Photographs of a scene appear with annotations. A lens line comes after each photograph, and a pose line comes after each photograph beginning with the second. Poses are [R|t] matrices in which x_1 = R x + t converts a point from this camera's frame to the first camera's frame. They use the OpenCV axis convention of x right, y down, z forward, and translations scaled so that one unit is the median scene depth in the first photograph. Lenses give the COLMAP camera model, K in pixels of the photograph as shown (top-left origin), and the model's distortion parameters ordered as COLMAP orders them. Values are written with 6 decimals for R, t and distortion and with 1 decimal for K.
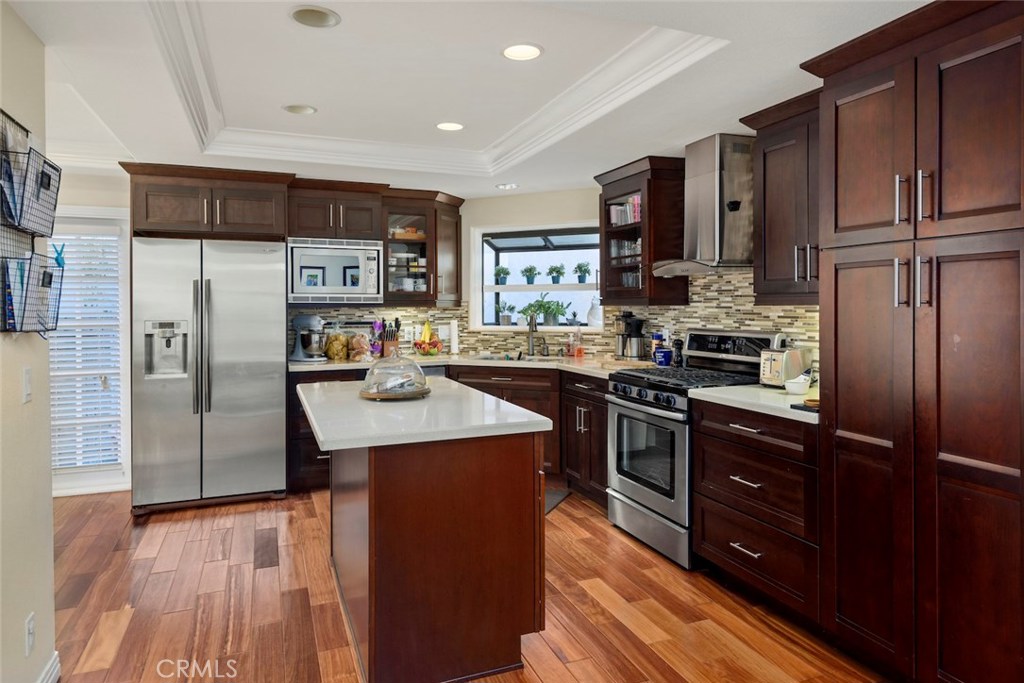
lens RADIAL K [[626.3, 0, 516.0], [0, 626.3, 310.9], [0, 0, 1]] dist [0.002189, -0.000875]
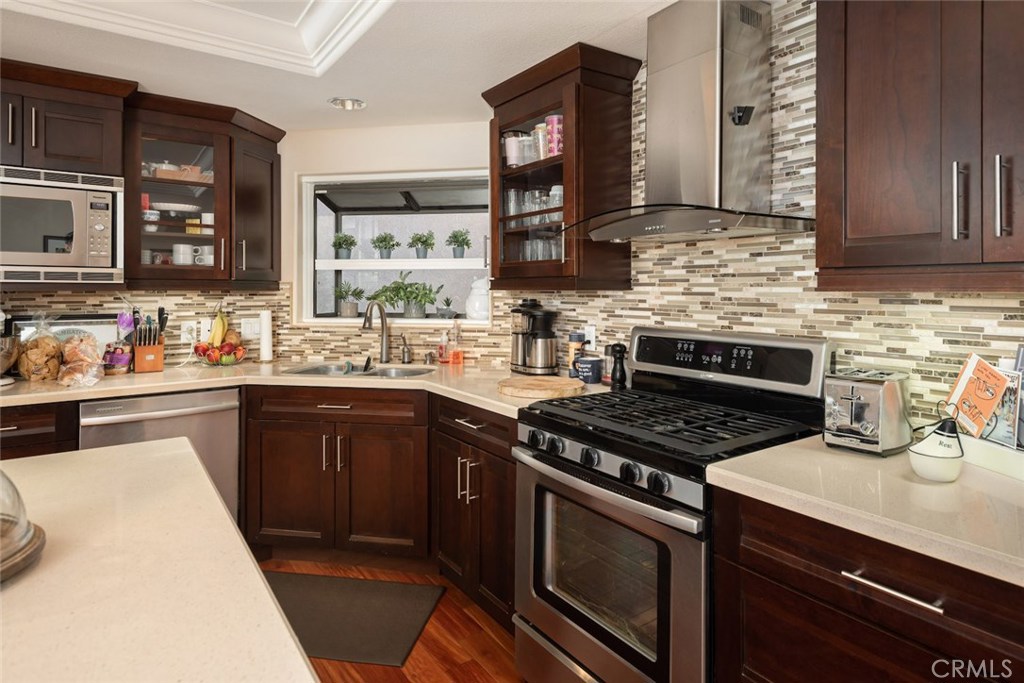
lens RADIAL K [[564.3, 0, 504.6], [0, 564.3, 290.6], [0, 0, 1]] dist [0.033234, -0.002825]
pose [[0.976779, 0.005726, 0.214174, 0.021825], [-0.004152, 0.999961, -0.007798, -0.003095], [-0.214210, 0.006727, 0.976764, 0.422257]]
